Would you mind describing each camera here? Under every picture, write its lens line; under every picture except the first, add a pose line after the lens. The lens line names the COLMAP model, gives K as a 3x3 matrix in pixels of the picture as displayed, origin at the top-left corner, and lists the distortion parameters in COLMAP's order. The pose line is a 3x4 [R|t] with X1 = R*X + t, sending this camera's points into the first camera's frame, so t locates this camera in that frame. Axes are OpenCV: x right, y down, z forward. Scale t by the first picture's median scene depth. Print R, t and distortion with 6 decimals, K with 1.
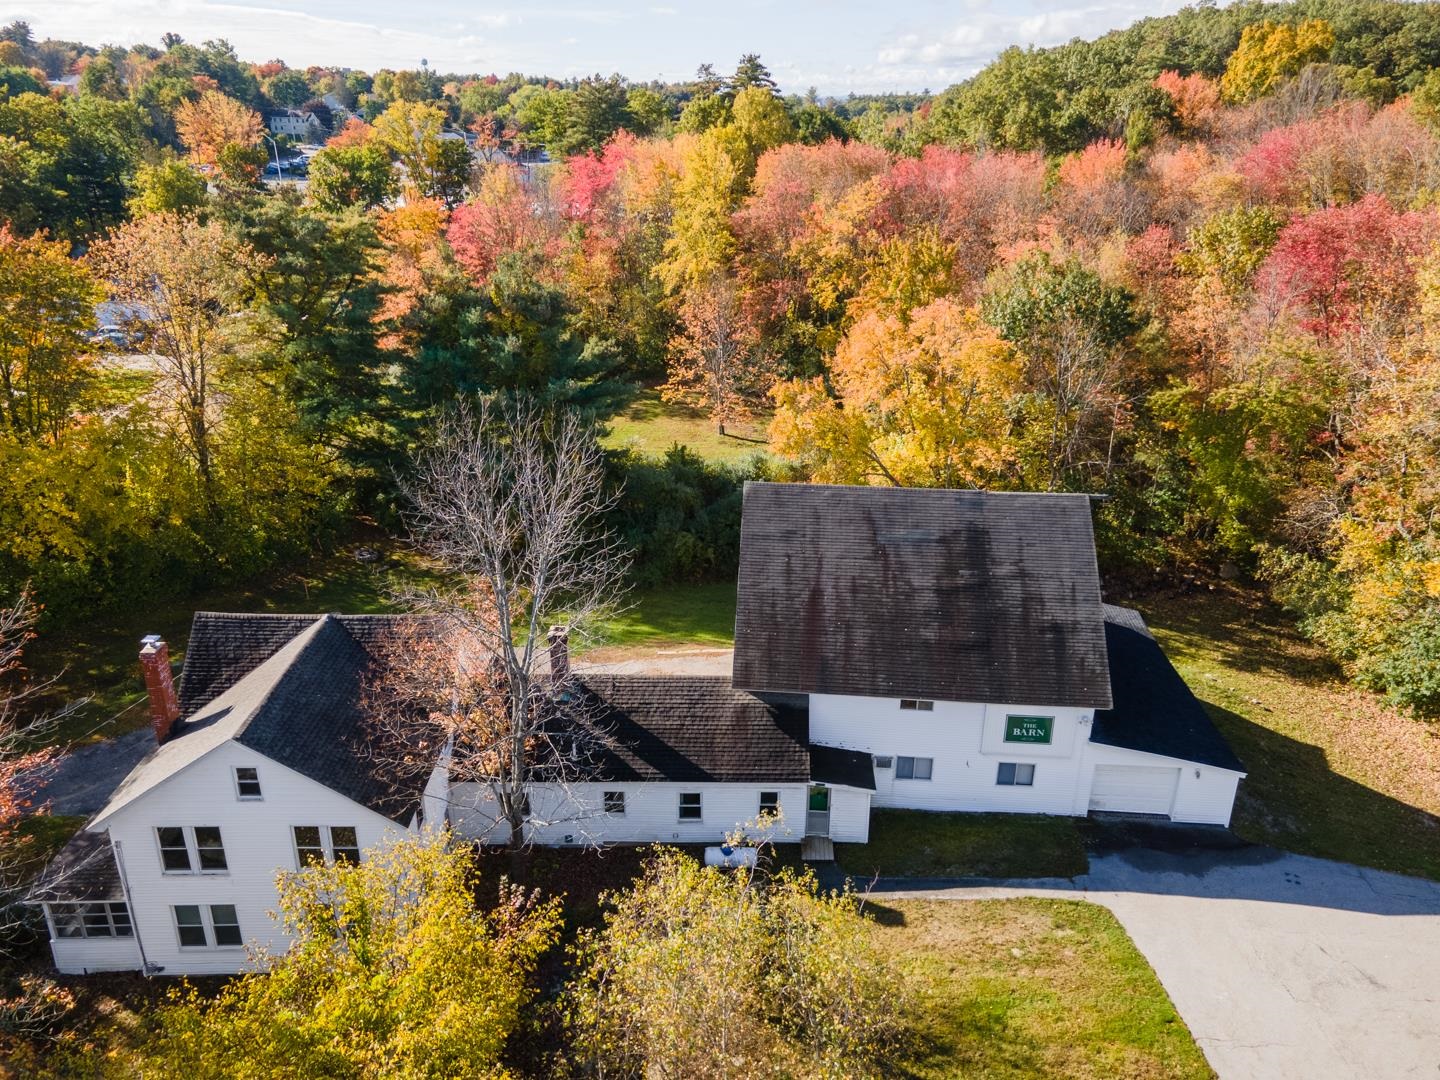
lens RADIAL K [[1054.0, 0, 720.0], [0, 1054.0, 540.0], [0, 0, 1]] dist [0.002066, 0.005462]
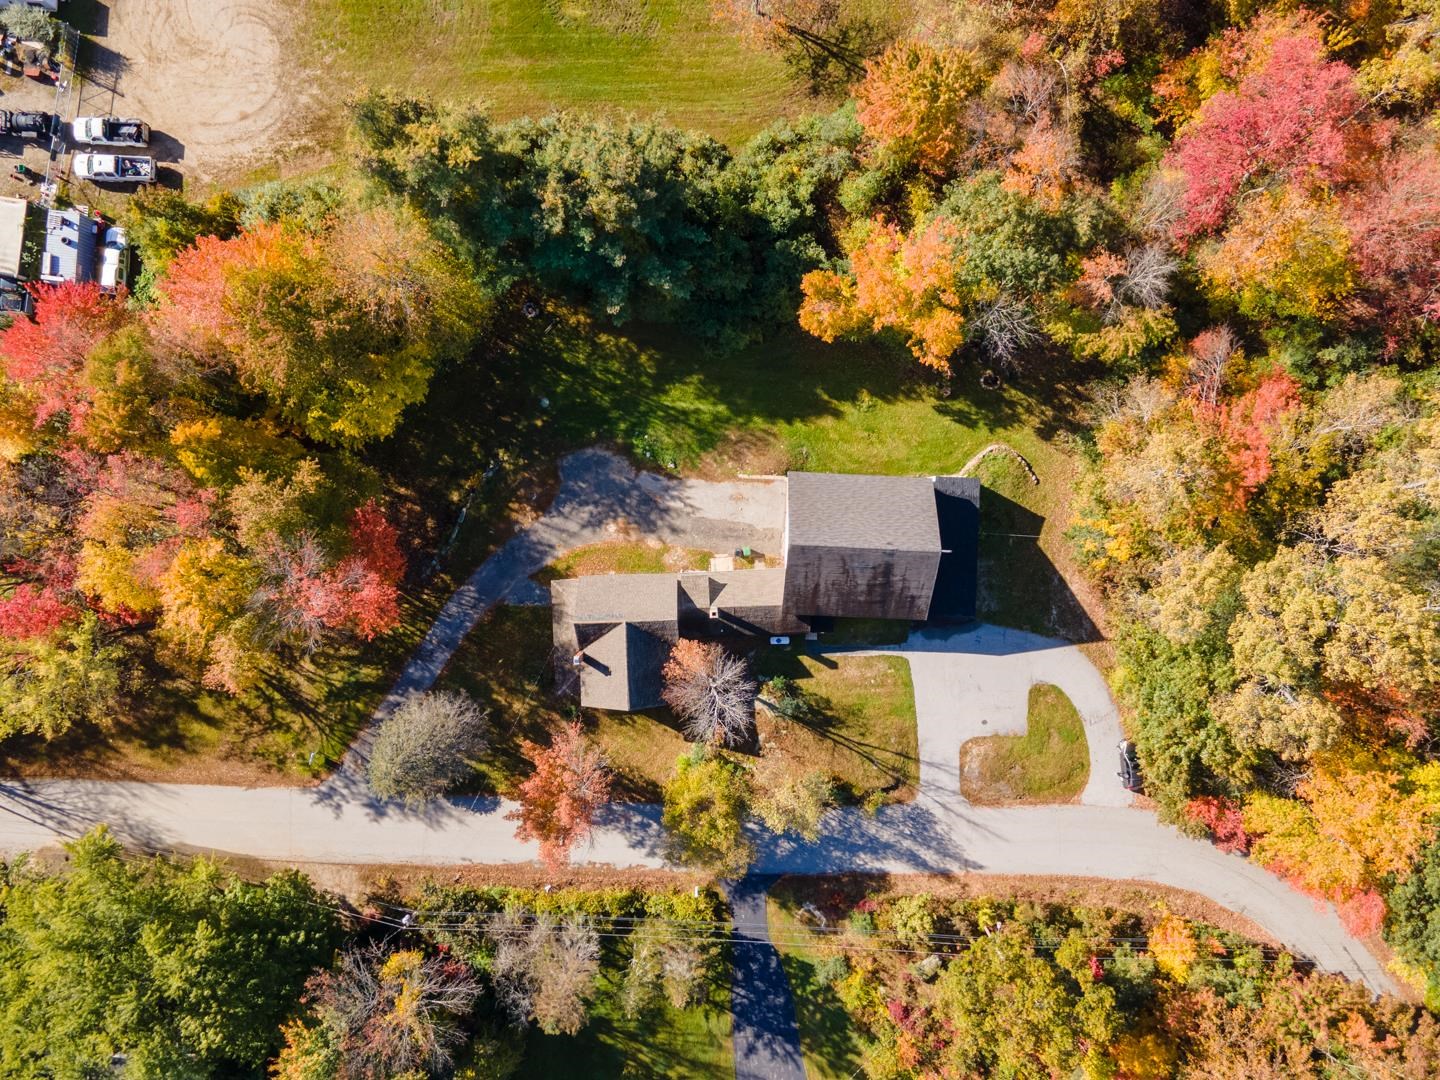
lens RADIAL K [[1054.0, 0, 720.0], [0, 1054.0, 540.0], [0, 0, 1]] dist [0.002066, 0.005462]
pose [[0.999532, -0.030549, 0.001715, -0.135841], [0.010718, 0.402071, 0.915546, -2.256222], [-0.028658, -0.915099, 0.402210, 0.134666]]
